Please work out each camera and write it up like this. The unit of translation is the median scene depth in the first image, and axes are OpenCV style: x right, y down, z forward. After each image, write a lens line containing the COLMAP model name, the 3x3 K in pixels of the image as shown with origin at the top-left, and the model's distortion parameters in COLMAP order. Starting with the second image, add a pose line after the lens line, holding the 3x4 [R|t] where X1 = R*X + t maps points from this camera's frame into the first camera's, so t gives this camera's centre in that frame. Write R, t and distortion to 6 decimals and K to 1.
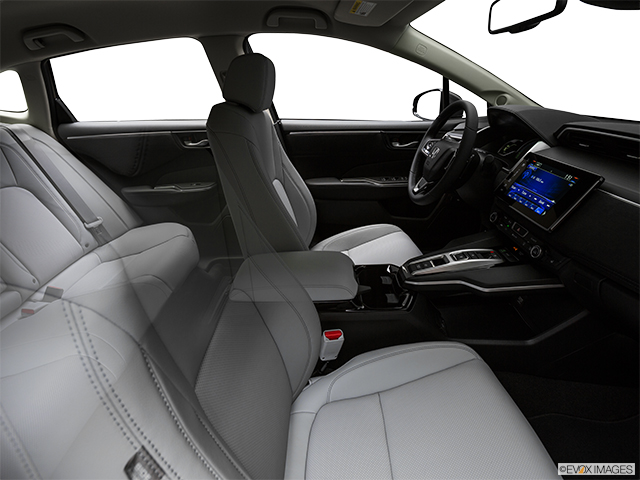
lens RADIAL K [[326.9, 0, 320.0], [0, 326.9, 240.0], [0, 0, 1]] dist [-0.090849, 0.044309]
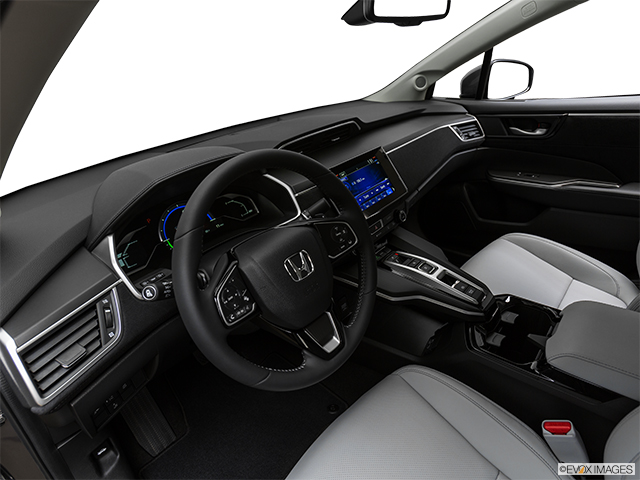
lens RADIAL K [[378.4, 0, 320.0], [0, 378.4, 240.0], [0, 0, 1]] dist [-0.003366, 0.000092]
pose [[-0.757094, -0.191096, 0.624732, 0.010881], [0.395879, 0.626508, 0.671393, -0.755806], [-0.519700, 0.755626, -0.398675, 1.381846]]
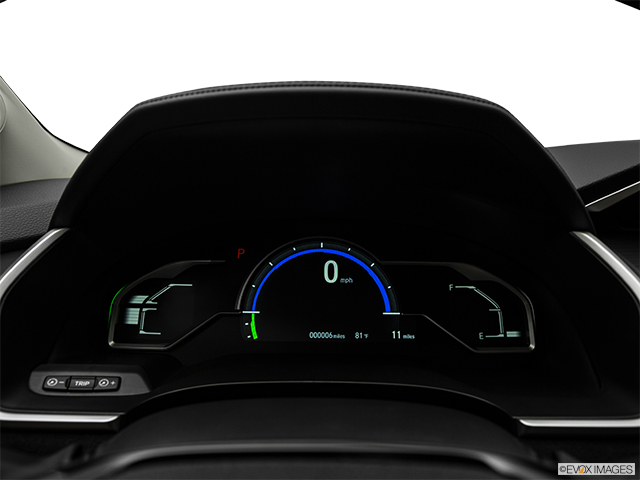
lens RADIAL K [[481.8, 0, 320.0], [0, 481.8, 240.0], [0, 0, 1]] dist [-0.129432, 0.066019]
pose [[0.000817, -0.169666, 0.985501, 0.379971], [0.435341, 0.887273, 0.152394, -0.429068], [-0.900265, 0.428905, 0.074588, 1.117770]]
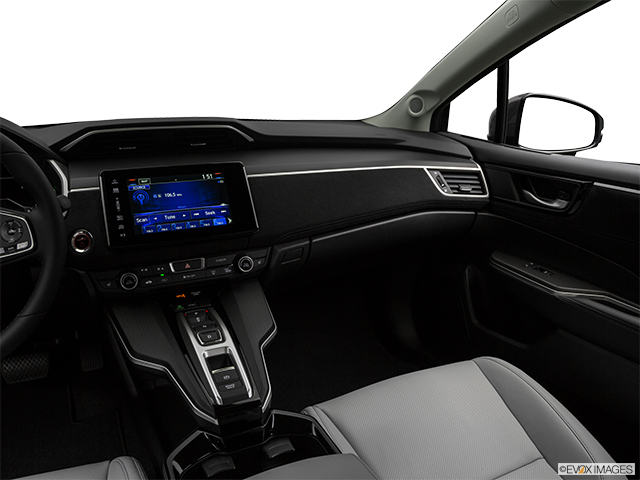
lens RADIAL K [[499.8, 0, 320.0], [0, 499.8, 240.0], [0, 0, 1]] dist [-0.096451, 0.005465]
pose [[-0.459472, -0.247708, 0.852952, -0.383485], [0.384853, 0.809967, 0.442539, -0.395703], [-0.800483, 0.531595, -0.276826, 0.903813]]
